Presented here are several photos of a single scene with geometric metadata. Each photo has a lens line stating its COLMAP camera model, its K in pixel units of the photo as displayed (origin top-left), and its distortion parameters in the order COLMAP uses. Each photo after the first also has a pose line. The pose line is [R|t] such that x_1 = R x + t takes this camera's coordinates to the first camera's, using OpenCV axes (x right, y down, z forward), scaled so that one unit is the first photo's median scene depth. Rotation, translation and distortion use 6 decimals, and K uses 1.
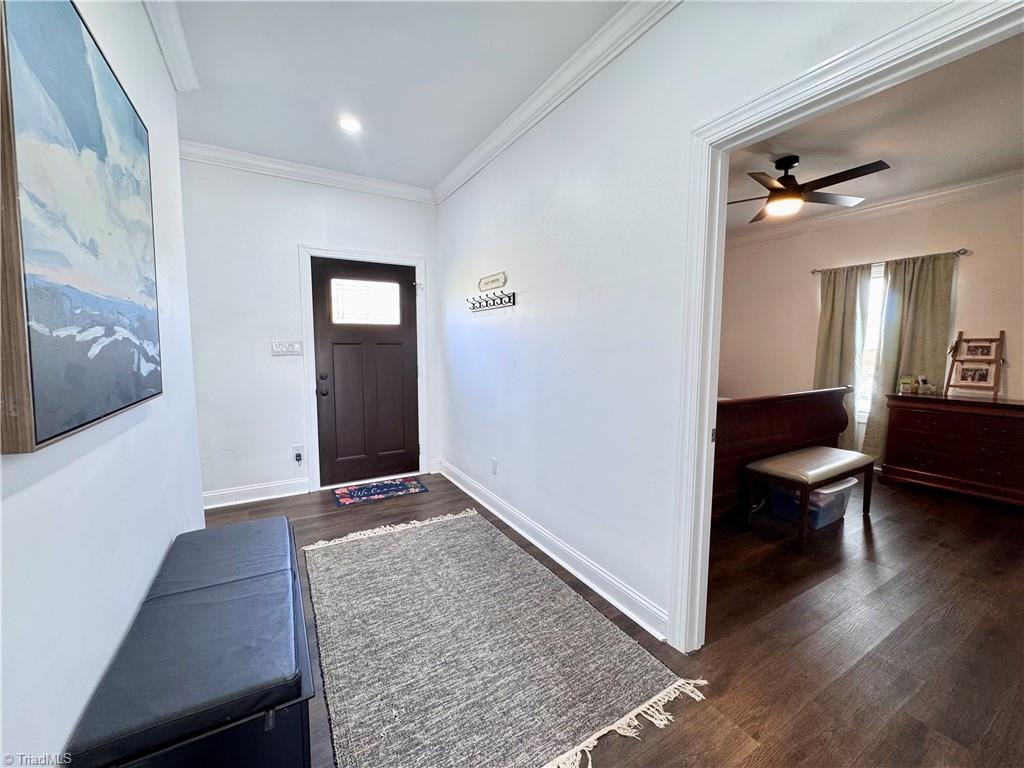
lens RADIAL K [[410.4, 0, 513.9], [0, 410.4, 382.3], [0, 0, 1]] dist [-0.011273, -0.000057]
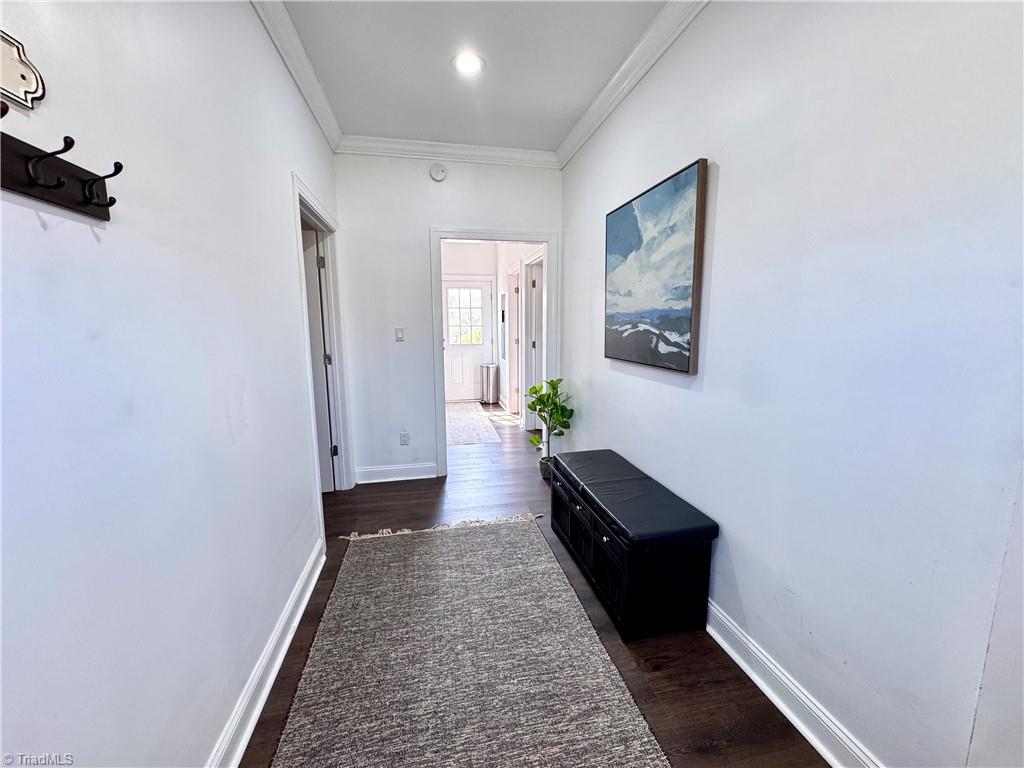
lens RADIAL K [[410.4, 0, 513.8], [0, 410.4, 383.2], [0, 0, 1]] dist [-0.011273, -0.000057]
pose [[-0.949127, -0.045183, 0.311634, -0.871070], [0.029615, 0.972458, 0.231191, -0.295549], [-0.313497, 0.228658, -0.921648, 2.738938]]
